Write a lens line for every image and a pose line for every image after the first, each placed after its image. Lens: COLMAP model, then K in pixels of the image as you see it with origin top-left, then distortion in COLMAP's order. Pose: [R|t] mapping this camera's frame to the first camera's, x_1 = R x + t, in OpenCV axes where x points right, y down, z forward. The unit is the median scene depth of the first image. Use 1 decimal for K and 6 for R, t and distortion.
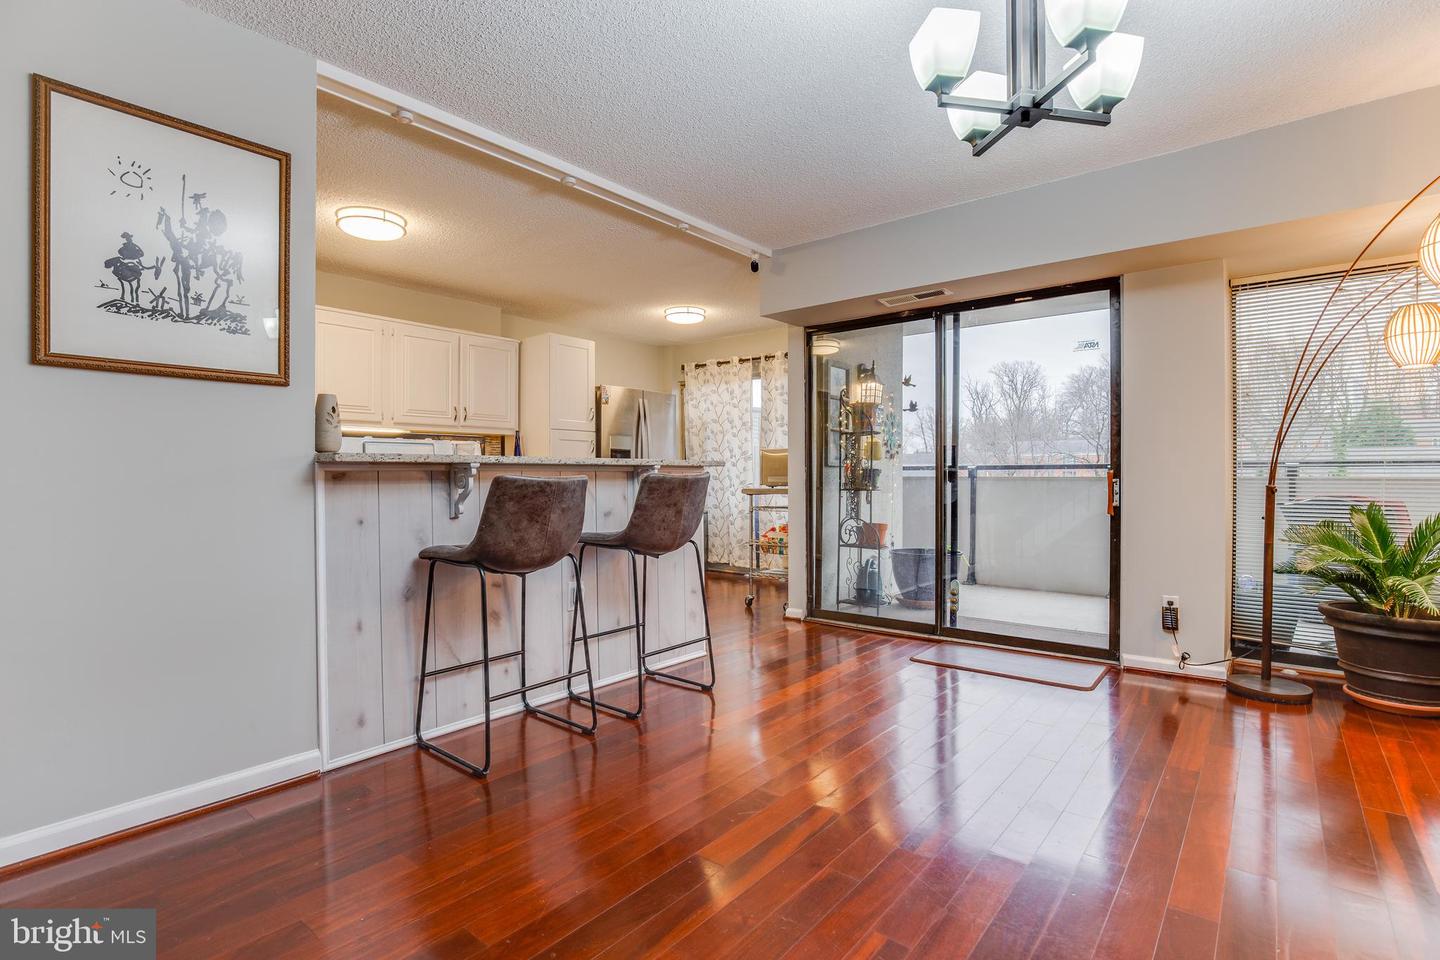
lens RADIAL K [[681.7, 0, 720.0], [0, 681.7, 480.0], [0, 0, 1]] dist [-0.026259, 0.000667]
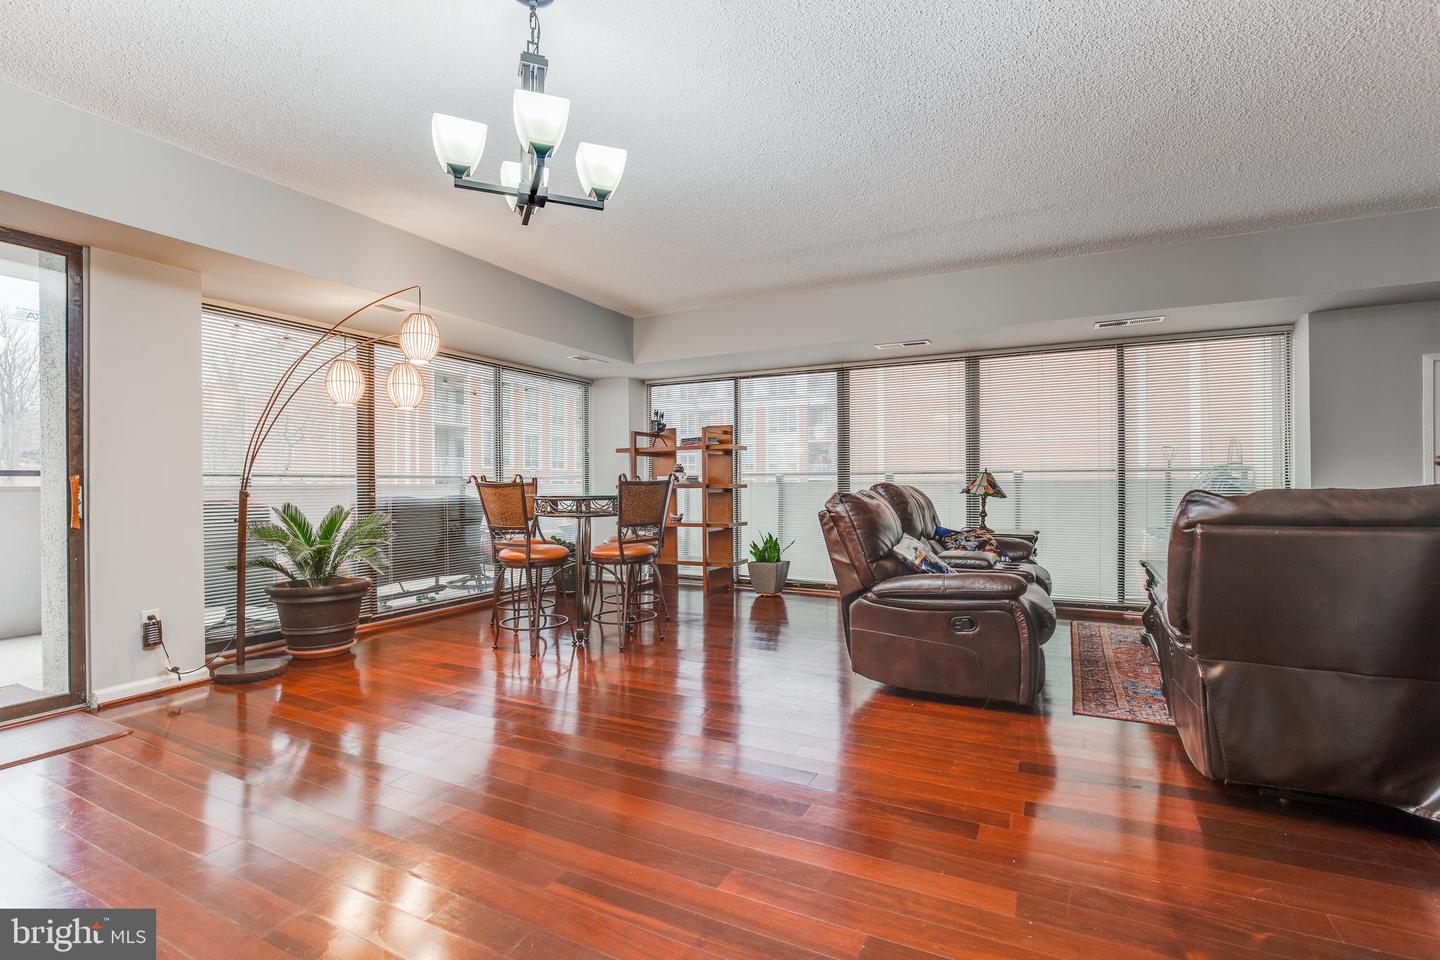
lens RADIAL K [[661.0, 0, 723.5], [0, 661.0, 485.3], [0, 0, 1]] dist [-0.023217, 0.000482]
pose [[-0.217844, 0.001581, 0.975982, -0.391286], [0.013219, 0.999912, 0.001331, 0.007643], [-0.975894, 0.013191, -0.217846, 0.418704]]
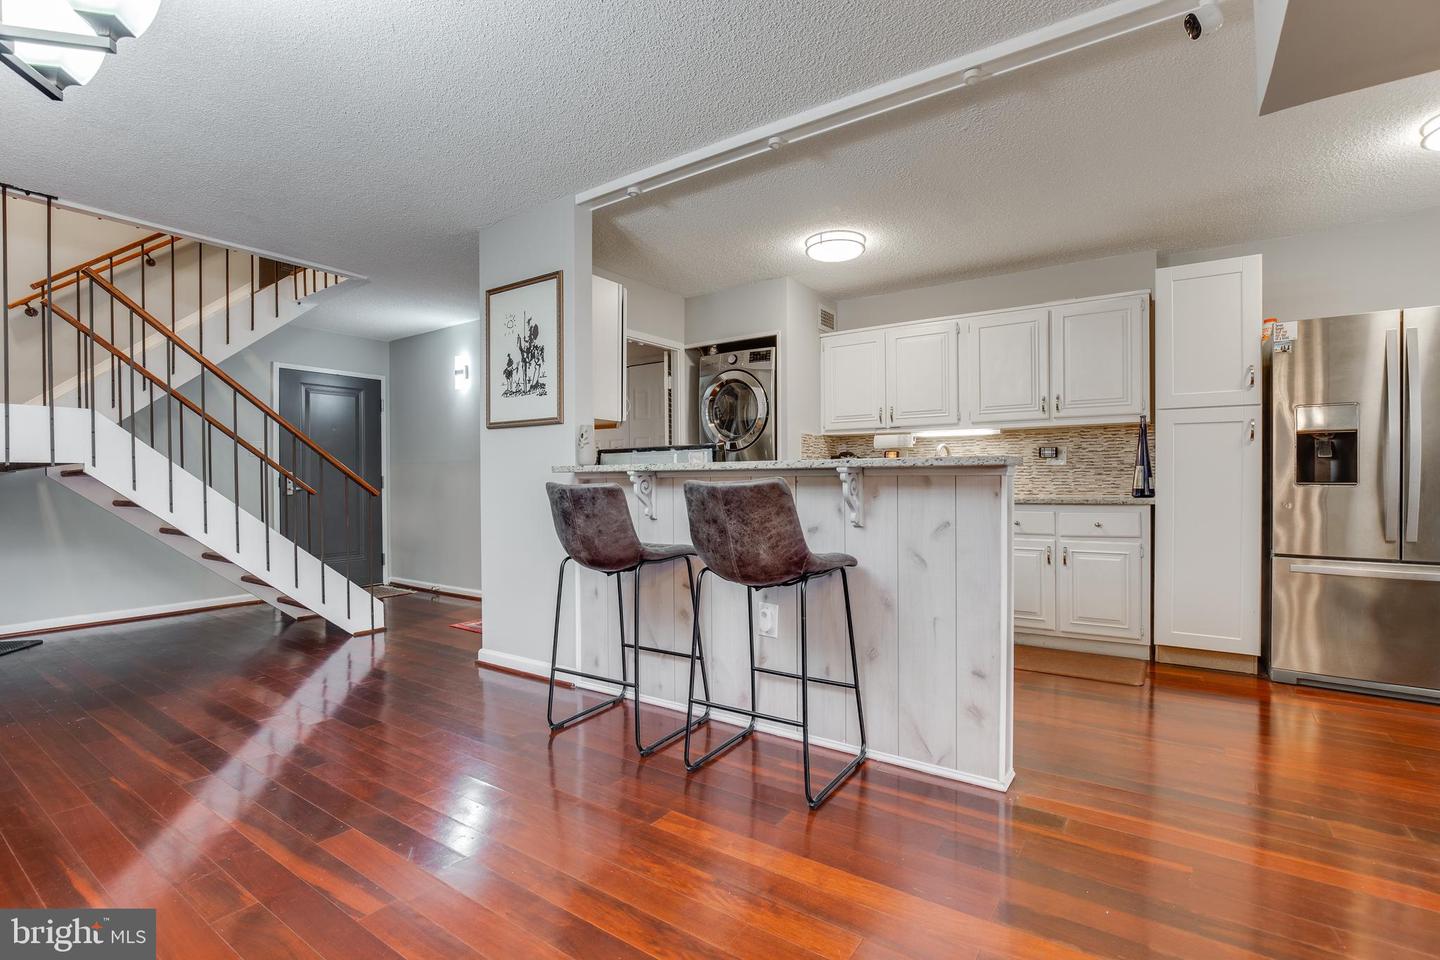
lens RADIAL K [[664.2, 0, 718.6], [0, 664.2, 483.7], [0, 0, 1]] dist [-0.016288, 0.000736]
pose [[0.085841, 0.008046, -0.996276, 0.593293], [-0.000906, 0.999968, 0.007998, -0.009721], [0.996308, 0.000216, 0.085845, 0.816863]]
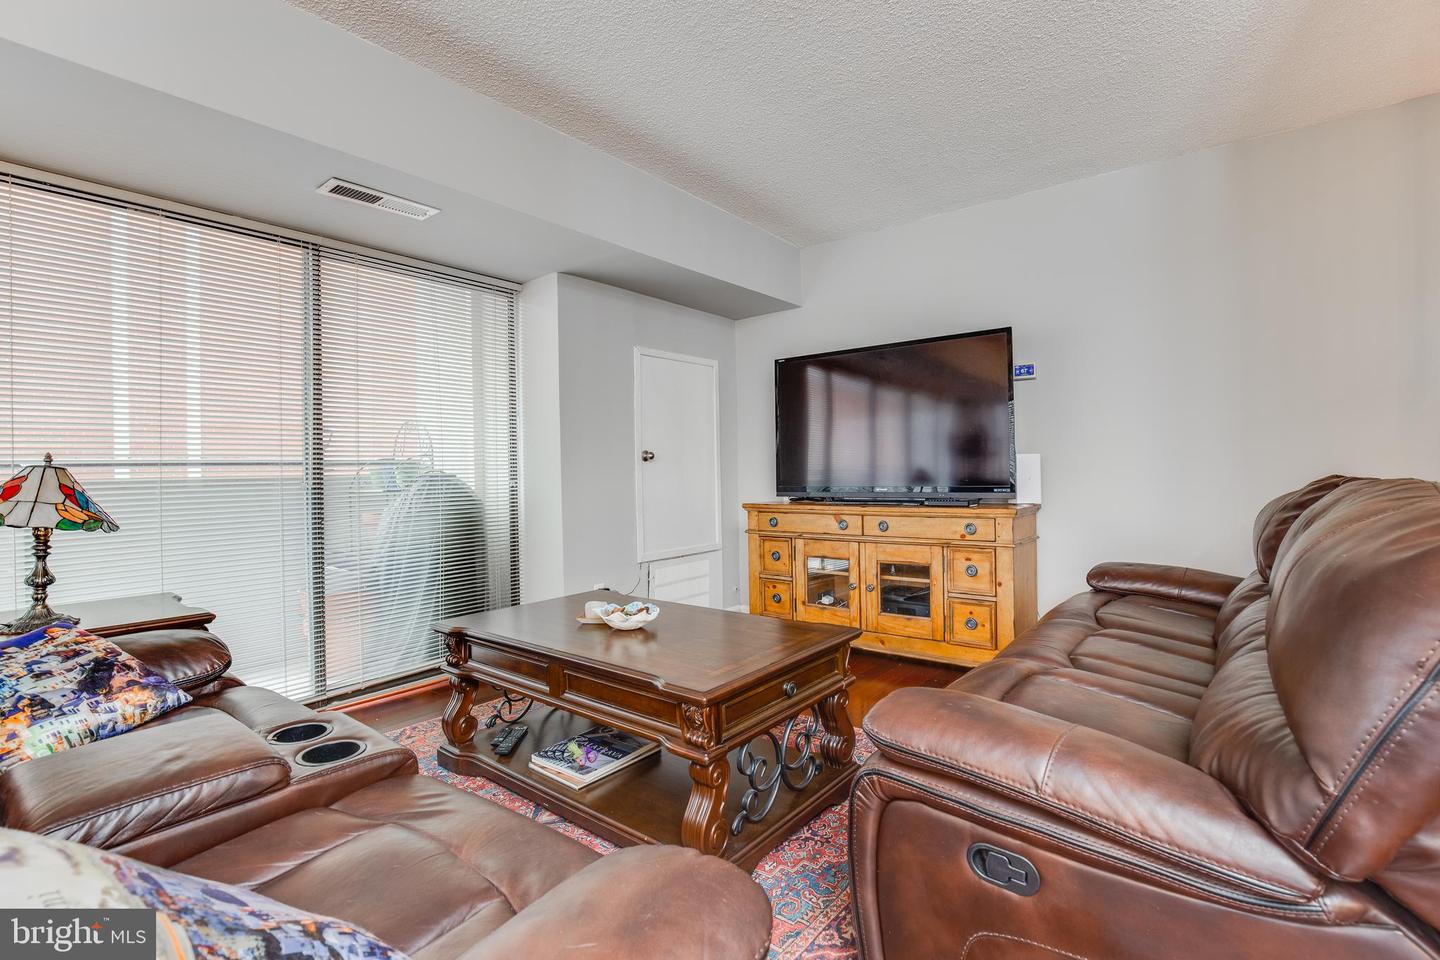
lens RADIAL K [[664.2, 0, 718.6], [0, 664.2, 483.7], [0, 0, 1]] dist [-0.016288, 0.000736]
pose [[-0.999716, 0.018244, -0.015303, 0.345713], [0.017822, 0.999470, 0.027244, -0.001452], [0.015792, 0.026963, -0.999512, 0.087435]]
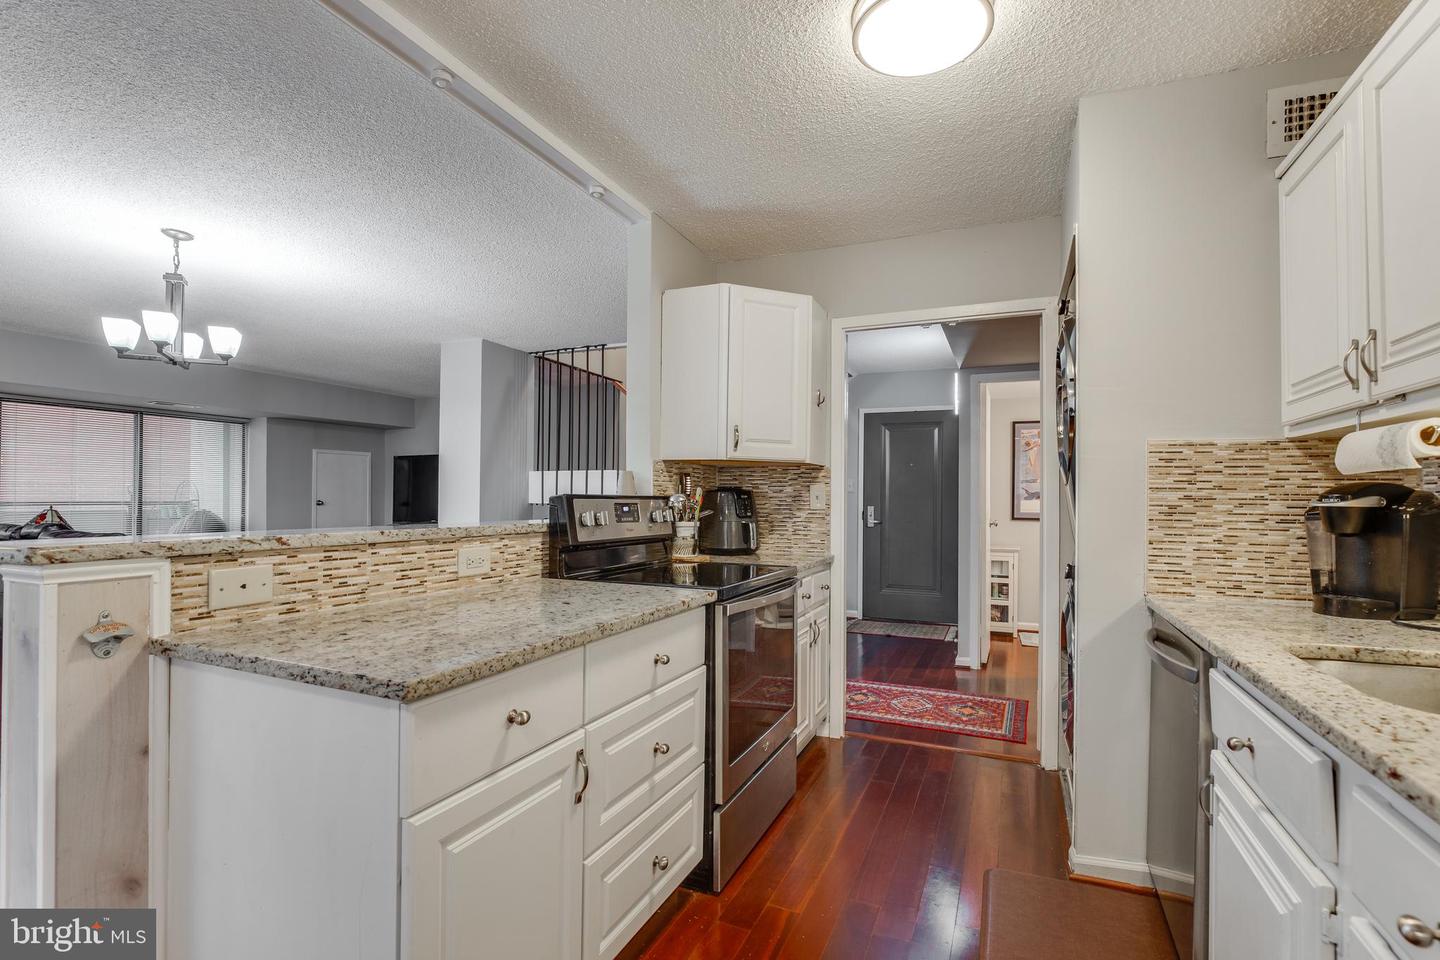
lens RADIAL K [[664.8, 0, 726.1], [0, 664.8, 490.6], [0, 0, 1]] dist [-0.032542, 0.007793]
pose [[-0.960718, -0.006089, -0.277458, -0.295779], [-0.004892, 0.999976, -0.005005, -0.059701], [0.277482, -0.003451, -0.960725, 1.579593]]
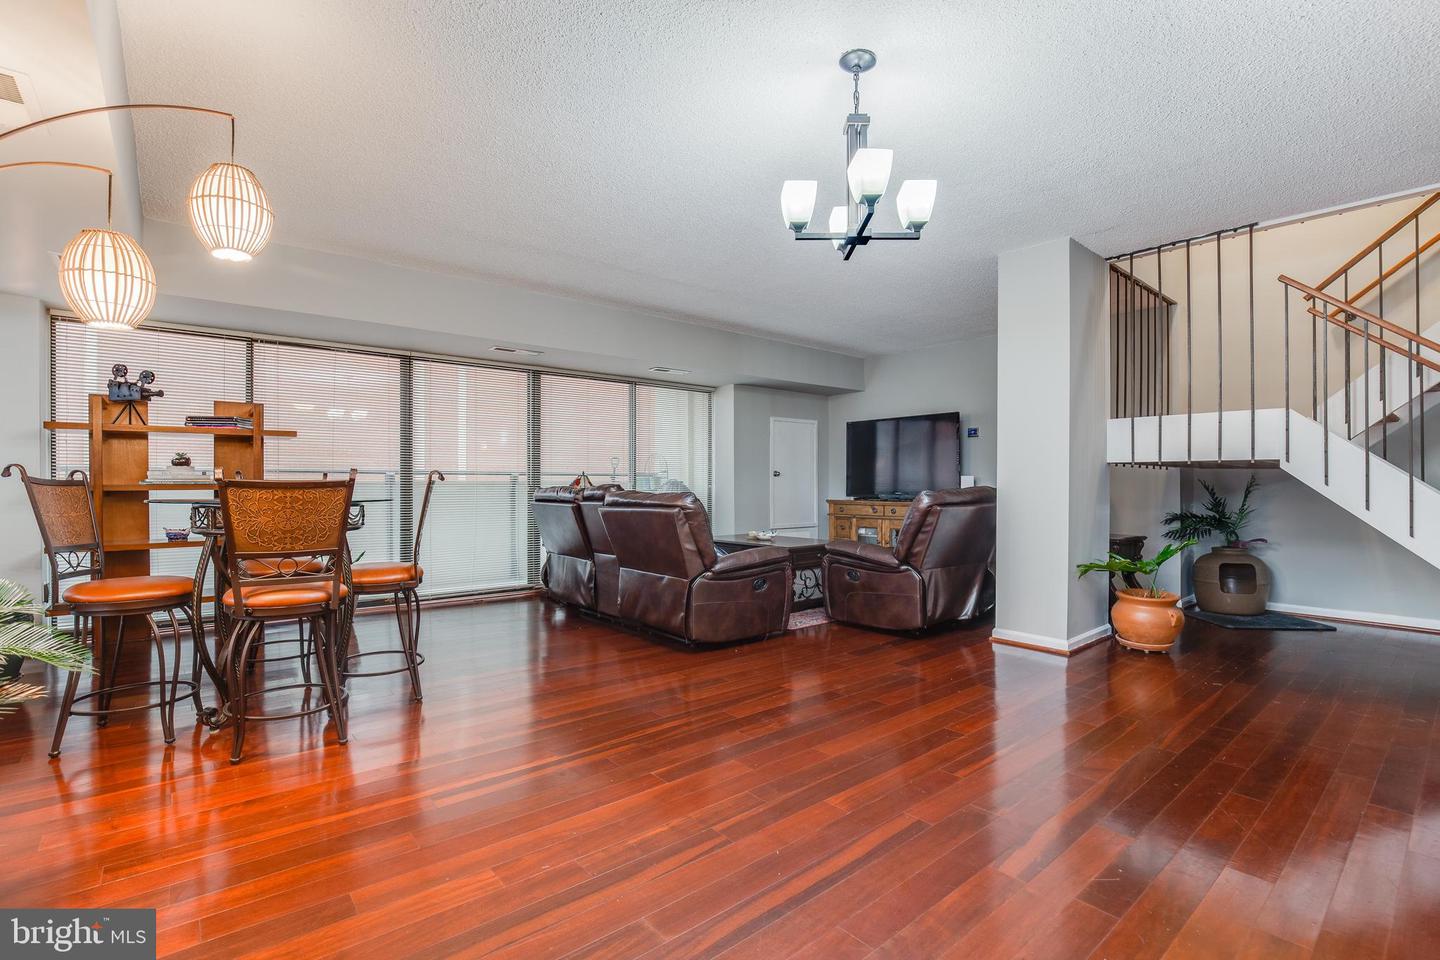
lens RADIAL K [[661.0, 0, 723.5], [0, 661.0, 485.3], [0, 0, 1]] dist [-0.023217, 0.000482]
pose [[-0.983571, -0.000261, 0.180519, 0.224604], [0.001266, 0.999964, 0.008346, -0.000001], [-0.180515, 0.008437, -0.983536, 1.143244]]
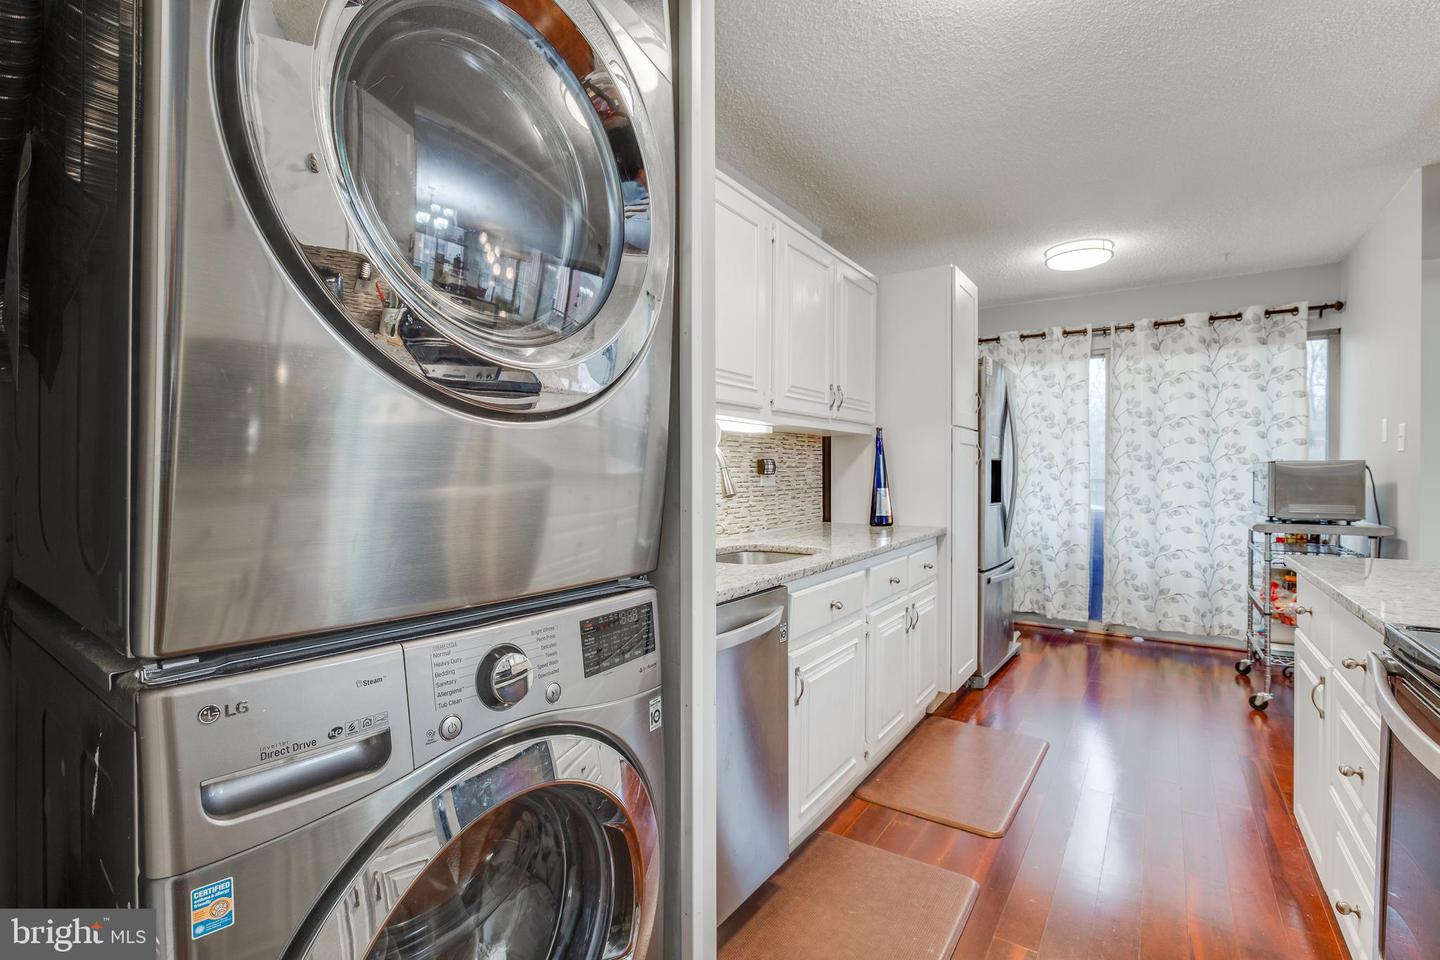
lens RADIAL K [[651.7, 0, 720.0], [0, 651.7, 480.0], [0, 0, 1]] dist [-0.042667, 0.010529]
pose [[0.996048, -0.000579, 0.088819, -0.811175], [0.000064, 0.999983, 0.005800, -0.049987], [-0.088821, -0.005772, 0.996031, 0.734985]]
